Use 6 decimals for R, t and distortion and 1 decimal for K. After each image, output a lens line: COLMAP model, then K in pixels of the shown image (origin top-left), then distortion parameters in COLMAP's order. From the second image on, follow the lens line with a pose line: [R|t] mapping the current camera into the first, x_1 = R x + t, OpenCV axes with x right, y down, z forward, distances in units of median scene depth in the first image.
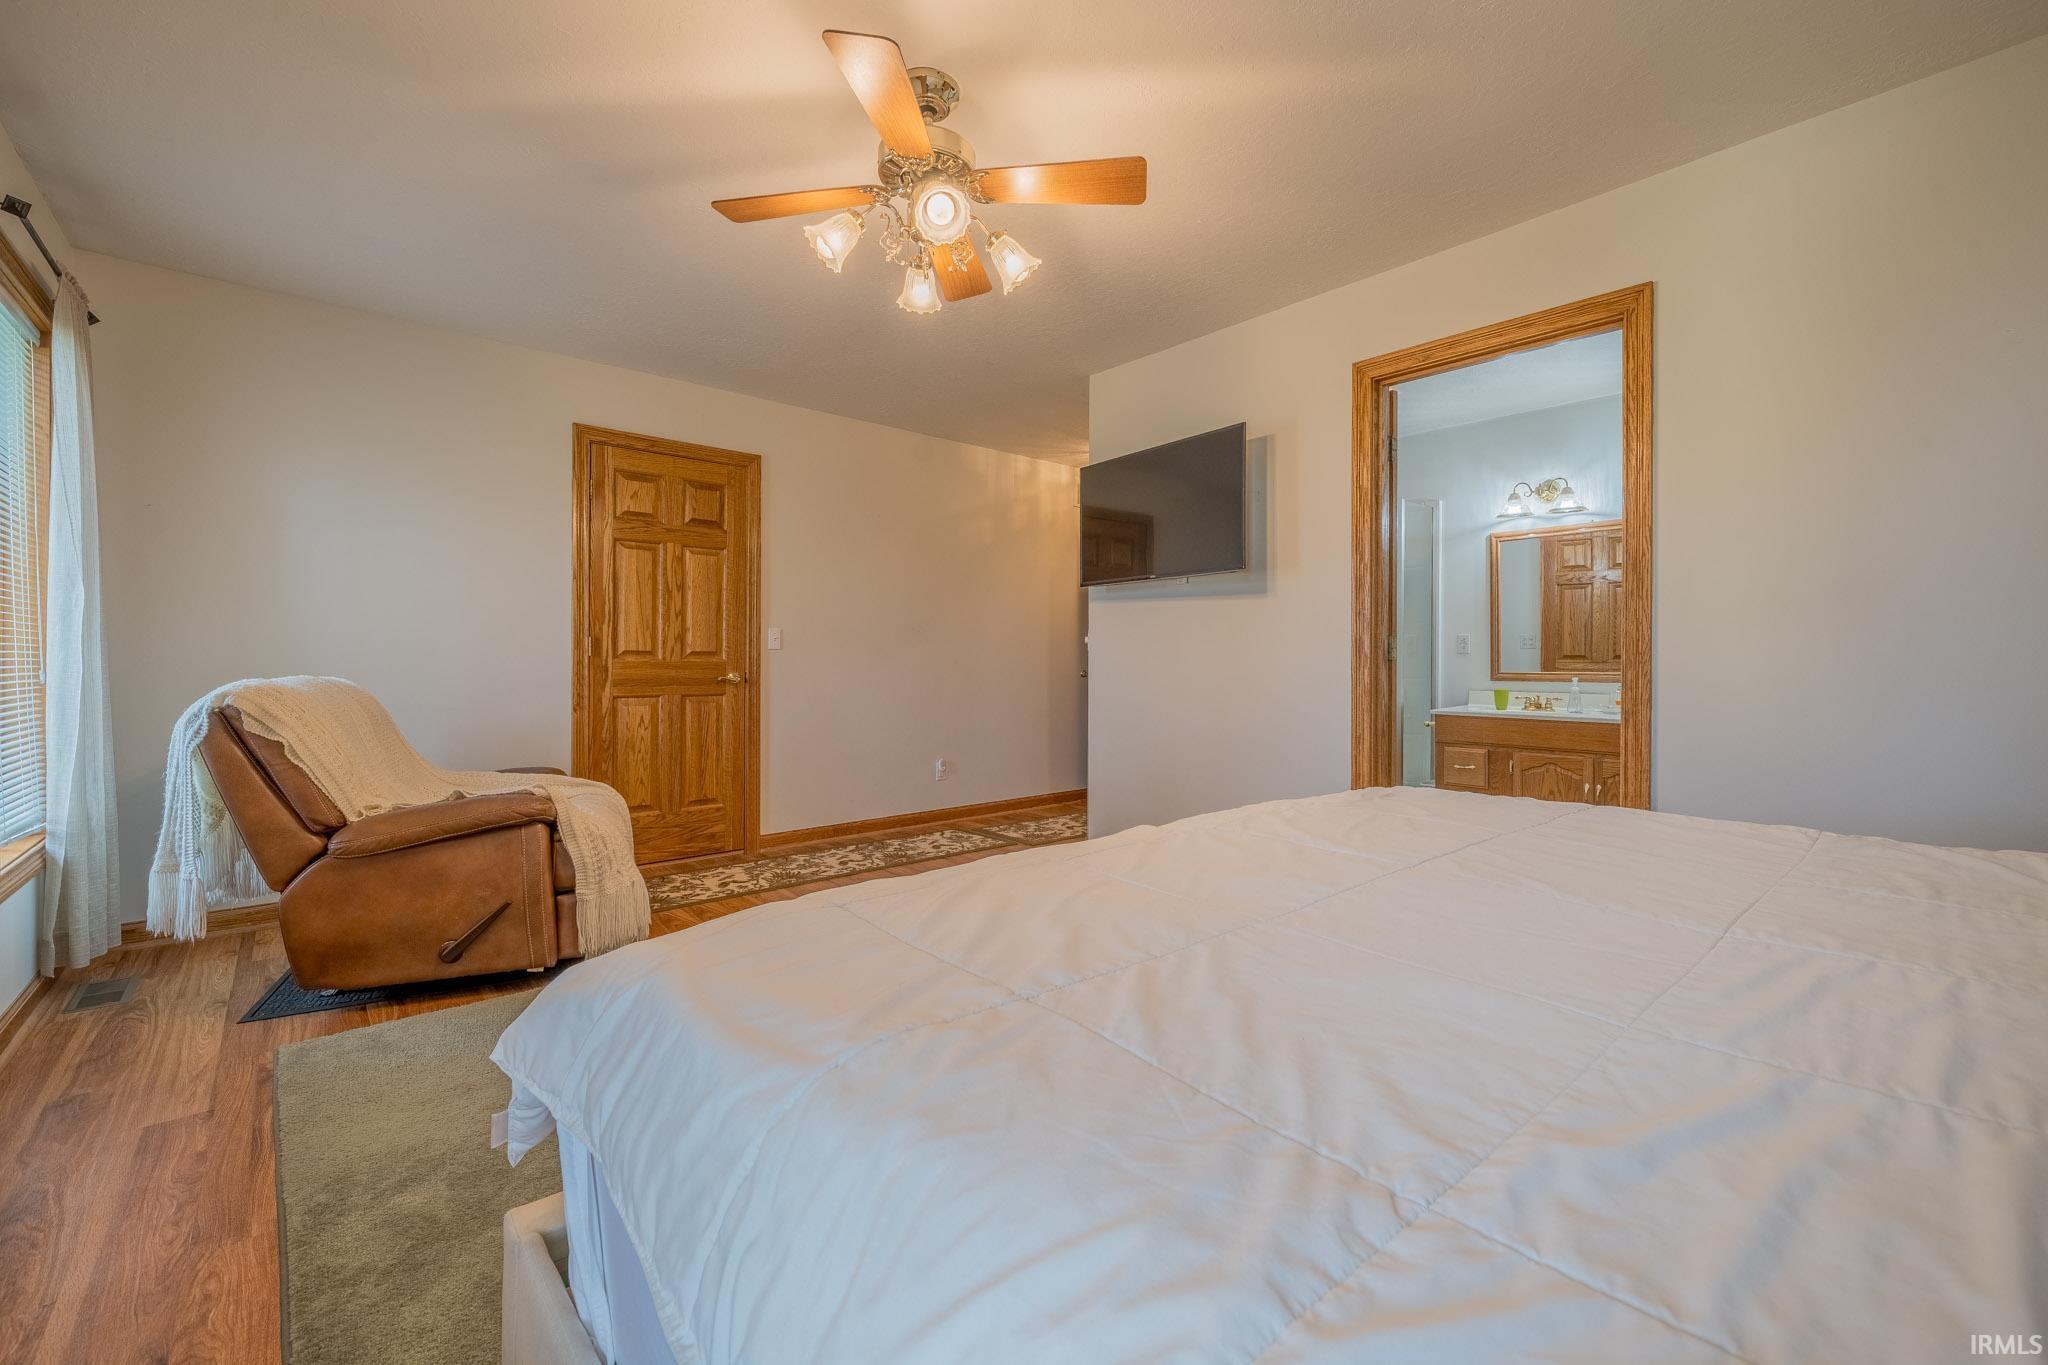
lens RADIAL K [[825.2, 0, 1043.3], [0, 825.2, 666.5], [0, 0, 1]] dist [-0.004179, -0.000120]
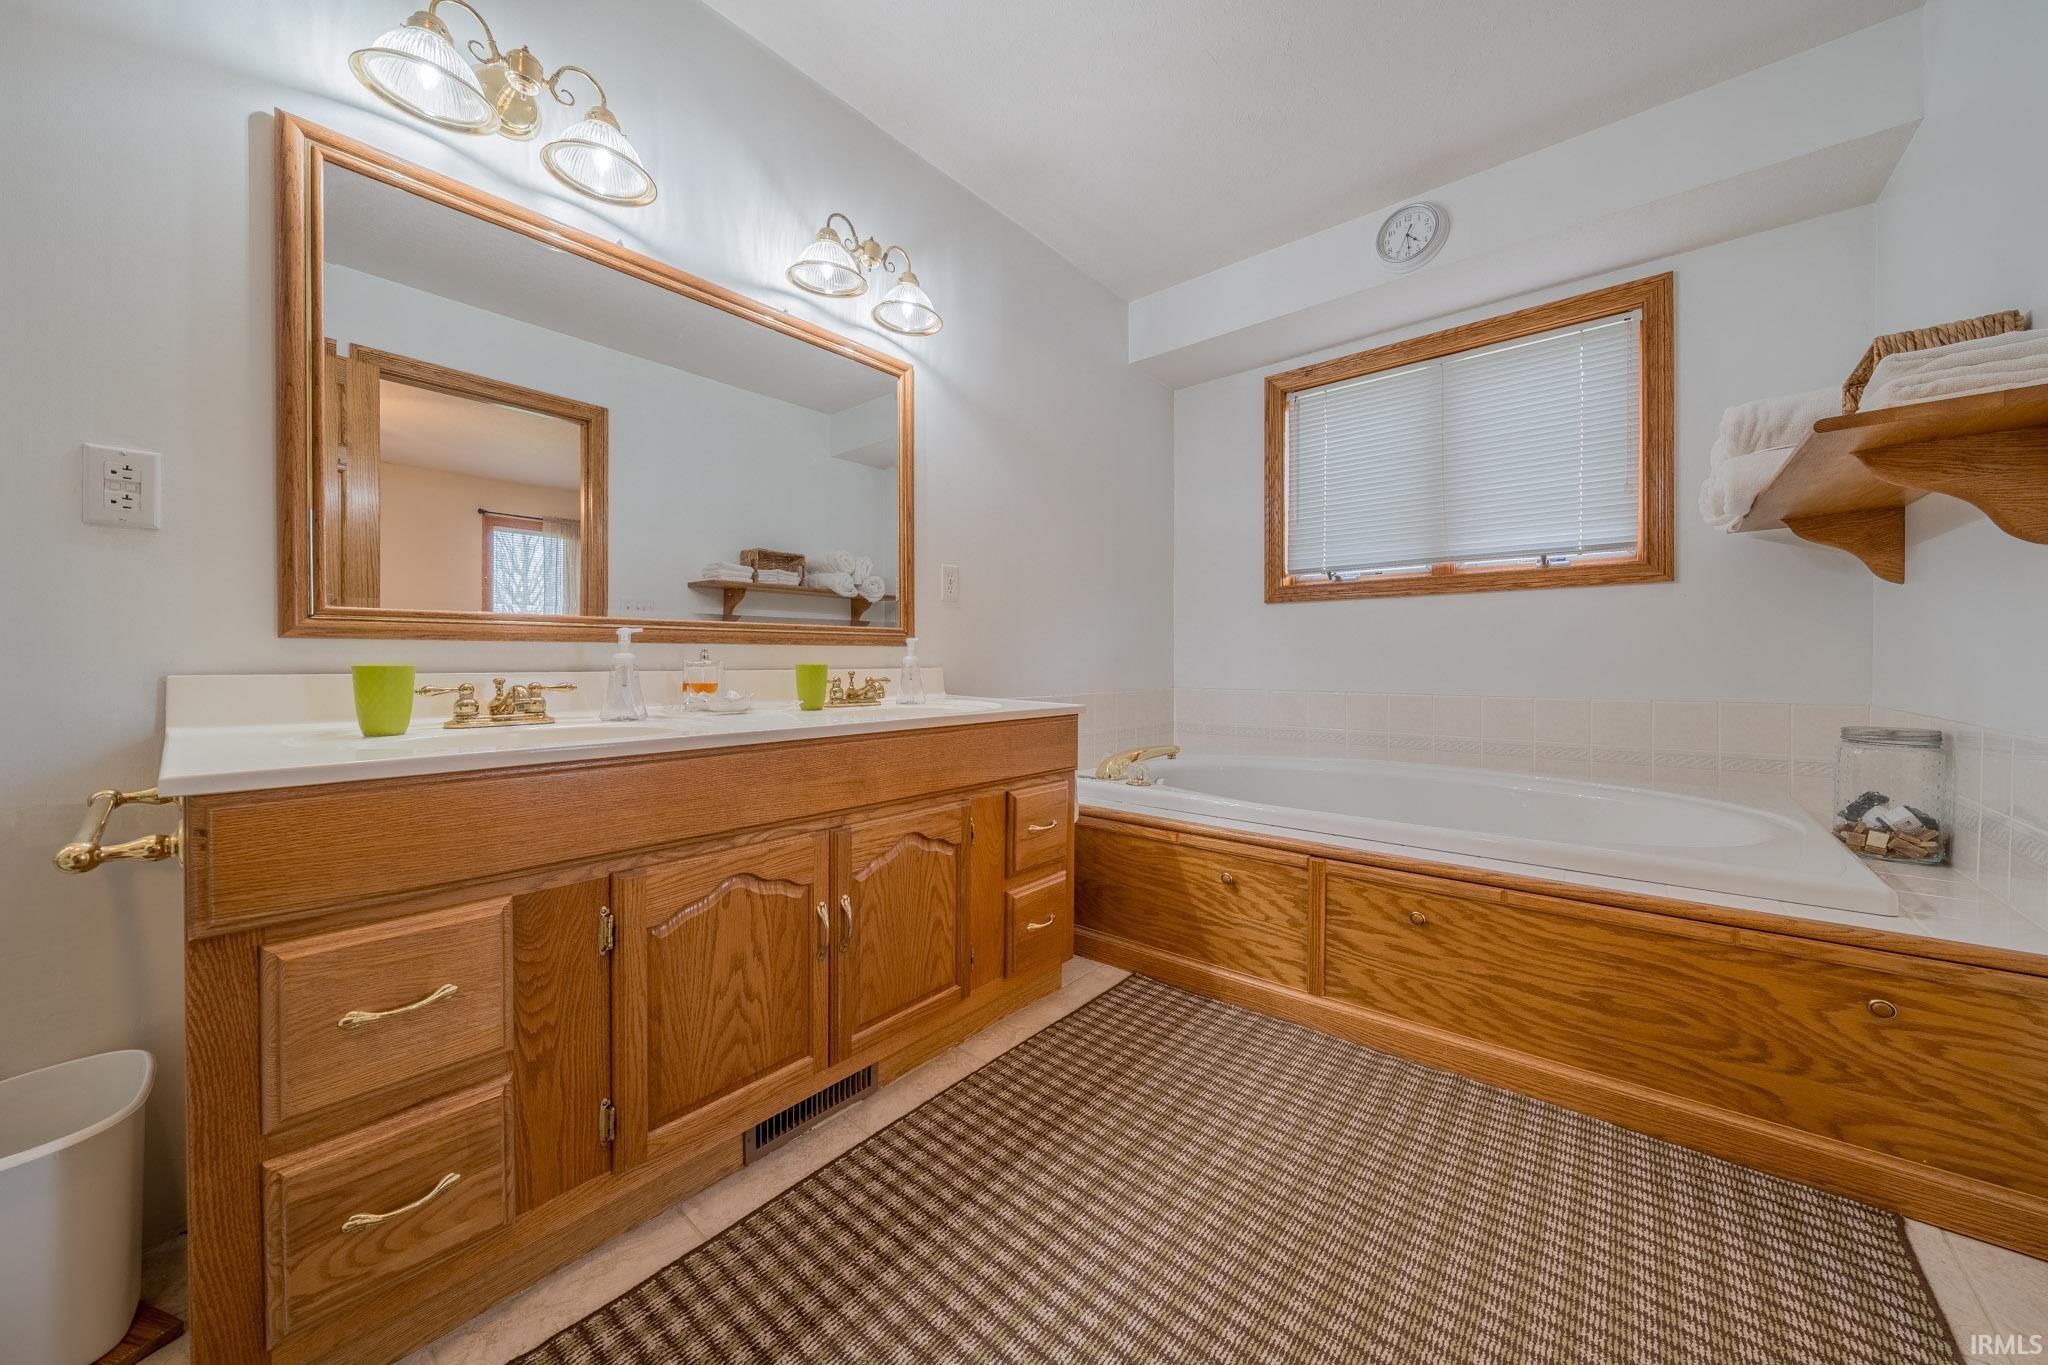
lens RADIAL K [[712.5, 0, 1055.9], [0, 712.5, 664.4], [0, 0, 1]] dist [-0.003811, -0.000568]
pose [[-0.144994, -0.003510, 0.989426, 0.277976], [0.007806, 0.999959, 0.004691, 0.028440], [-0.989402, 0.008403, -0.144961, 0.803014]]
